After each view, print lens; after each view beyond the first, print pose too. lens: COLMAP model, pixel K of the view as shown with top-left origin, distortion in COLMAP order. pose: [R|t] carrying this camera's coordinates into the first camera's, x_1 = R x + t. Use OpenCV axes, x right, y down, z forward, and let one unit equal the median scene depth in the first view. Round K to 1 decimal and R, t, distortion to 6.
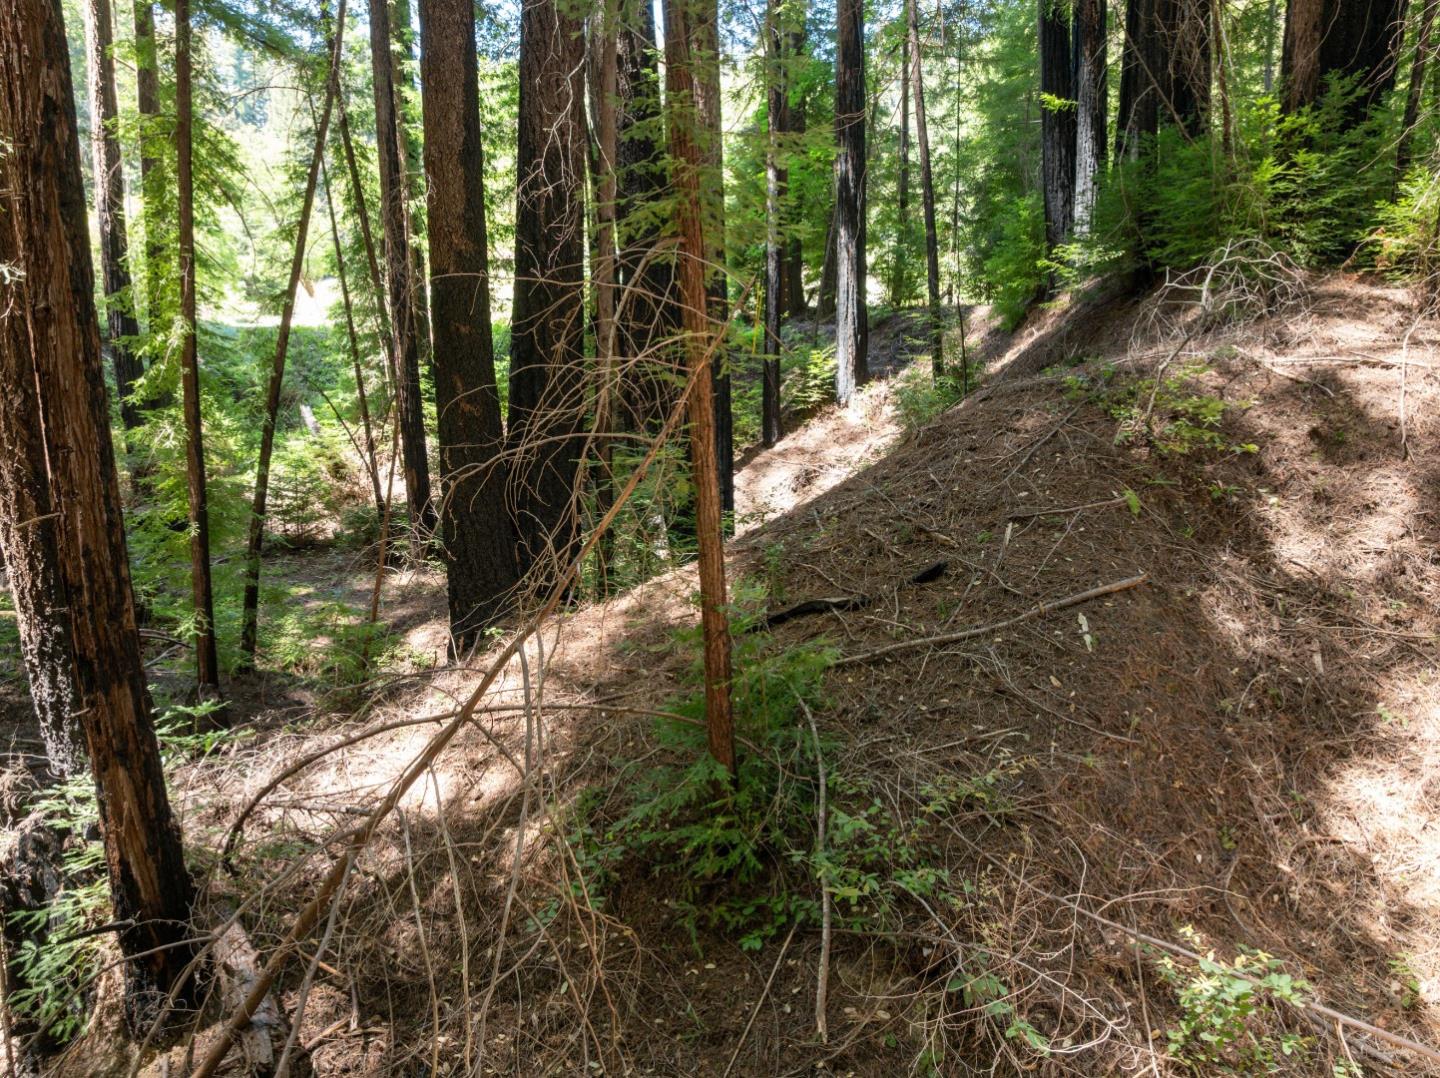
lens RADIAL K [[1016.5, 0, 722.9], [0, 1016.5, 533.4], [0, 0, 1]] dist [-0.045972, 0.013256]
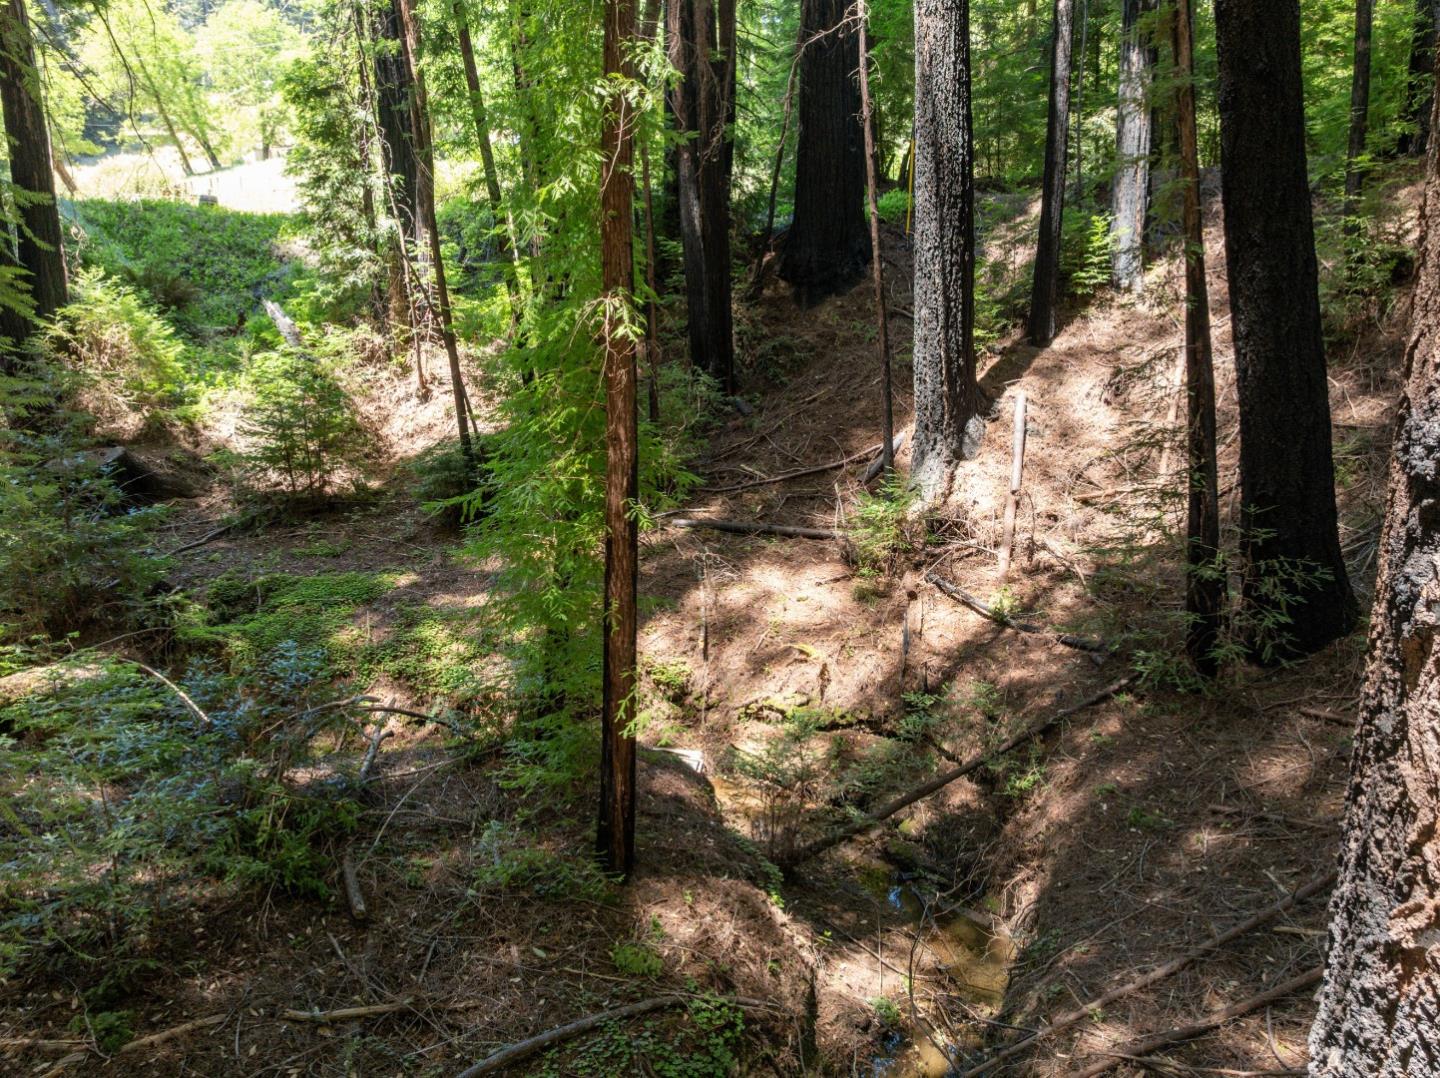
lens RADIAL K [[1016.5, 0, 722.9], [0, 1016.5, 533.4], [0, 0, 1]] dist [-0.045972, 0.013256]
pose [[0.968578, -0.061242, 0.241054, -0.376792], [0.040794, 0.995202, 0.088927, -0.022714], [-0.245343, -0.076299, 0.966429, 0.323907]]
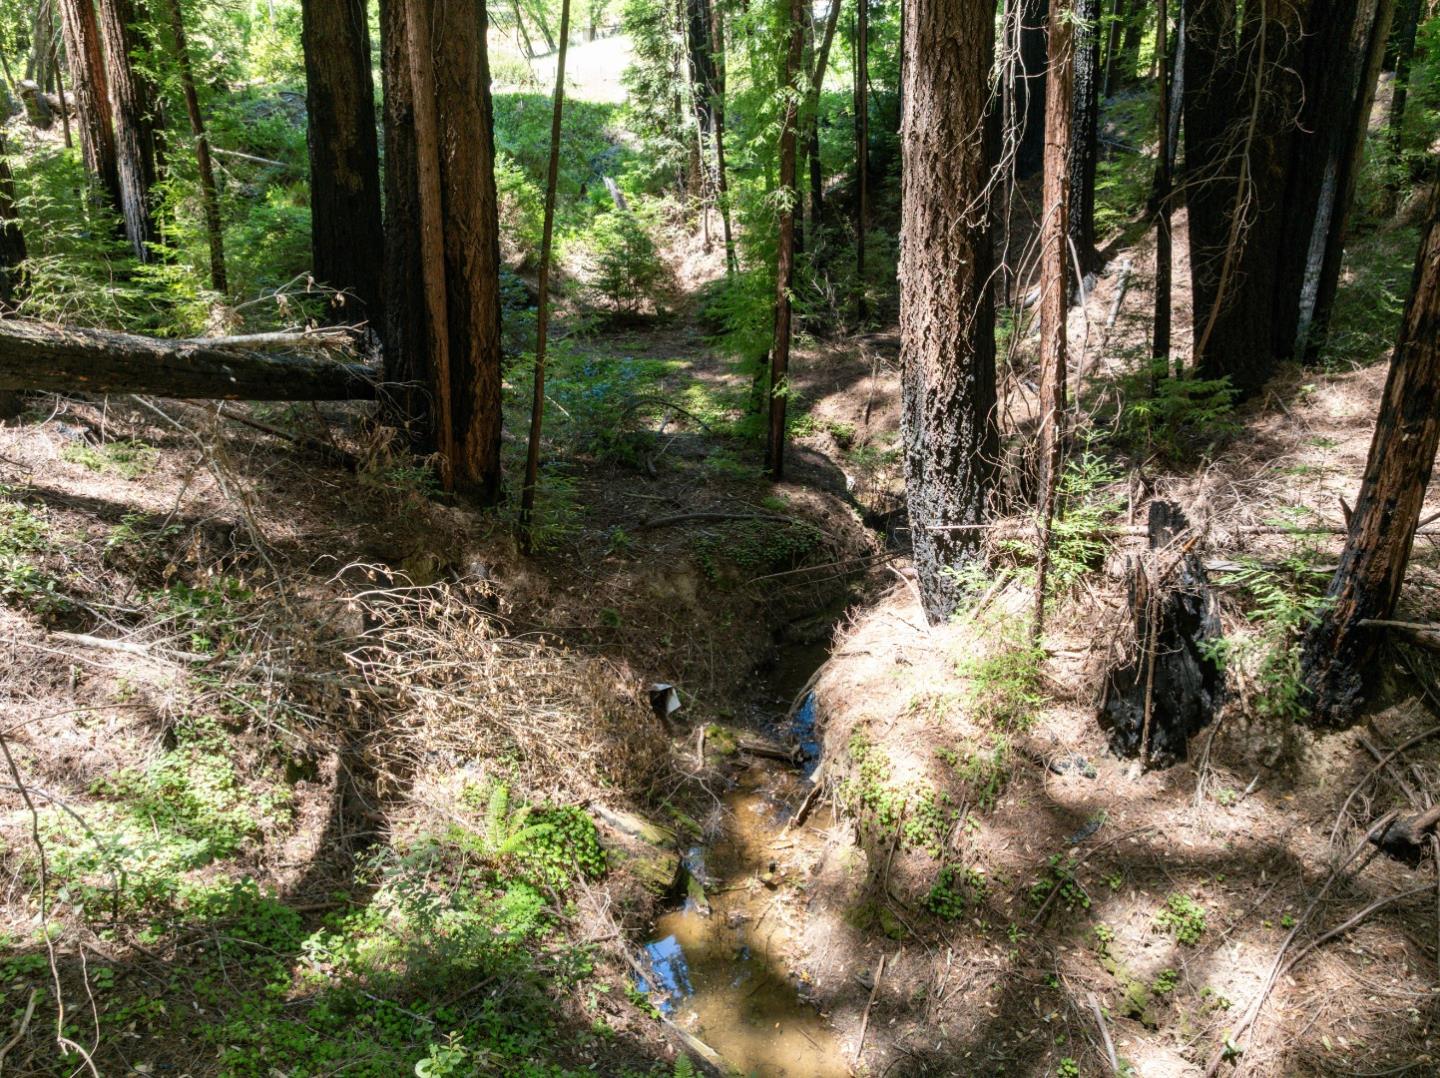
lens RADIAL K [[1016.5, 0, 722.9], [0, 1016.5, 533.4], [0, 0, 1]] dist [-0.045972, 0.013256]
pose [[0.999501, 0.012954, -0.028819, -0.349828], [-0.006835, 0.979136, 0.203089, 0.015687], [0.030848, -0.202791, 0.978736, -0.038068]]
